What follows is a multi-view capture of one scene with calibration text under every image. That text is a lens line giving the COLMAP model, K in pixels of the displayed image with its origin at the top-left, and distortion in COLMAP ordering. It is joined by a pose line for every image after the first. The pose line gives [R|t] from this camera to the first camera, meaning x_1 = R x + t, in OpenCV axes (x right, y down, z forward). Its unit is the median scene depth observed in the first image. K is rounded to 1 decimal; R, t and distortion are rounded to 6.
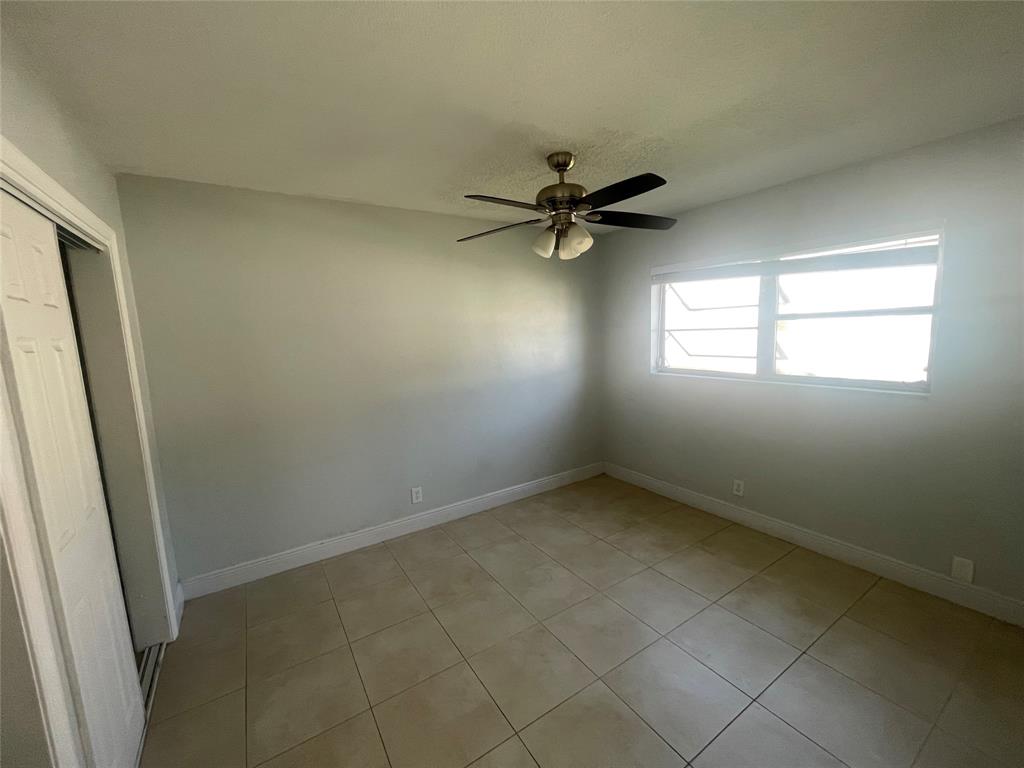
lens RADIAL K [[414.4, 0, 512.0], [0, 414.4, 384.0], [0, 0, 1]] dist [0.000551, 0.000472]
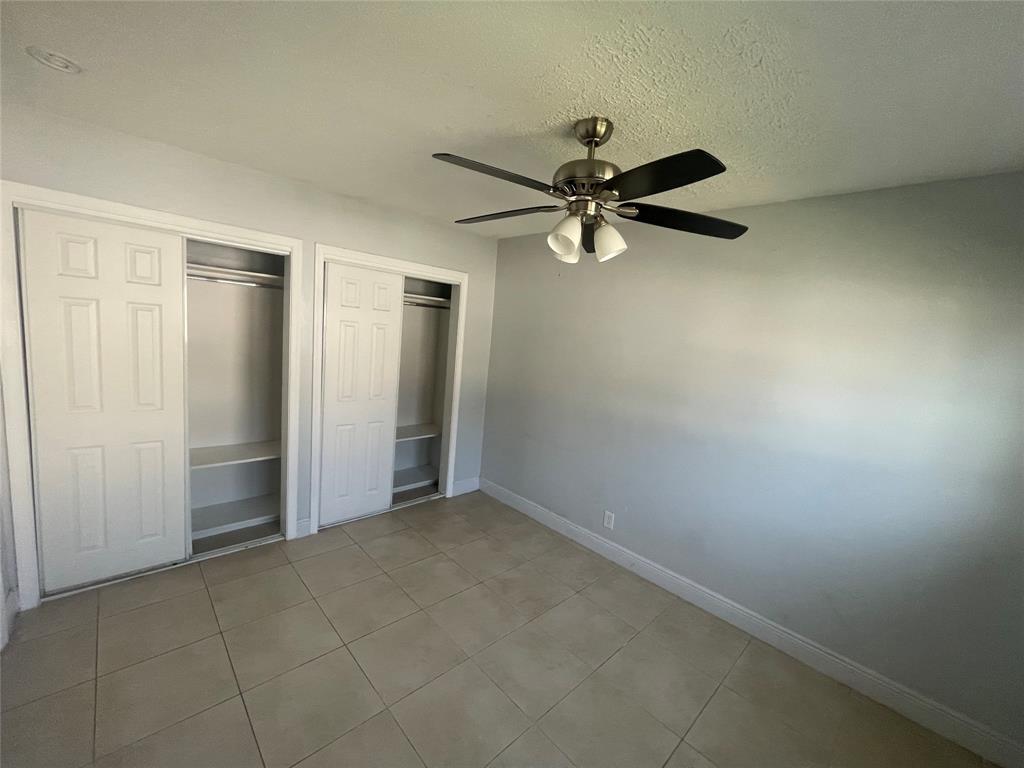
lens RADIAL K [[414.4, 0, 512.0], [0, 414.4, 384.0], [0, 0, 1]] dist [0.000551, 0.000472]
pose [[0.188620, 0.179144, -0.965572, 0.684614], [-0.231675, 0.963587, 0.133519, -0.122090], [0.954332, 0.198514, 0.223255, 0.604411]]
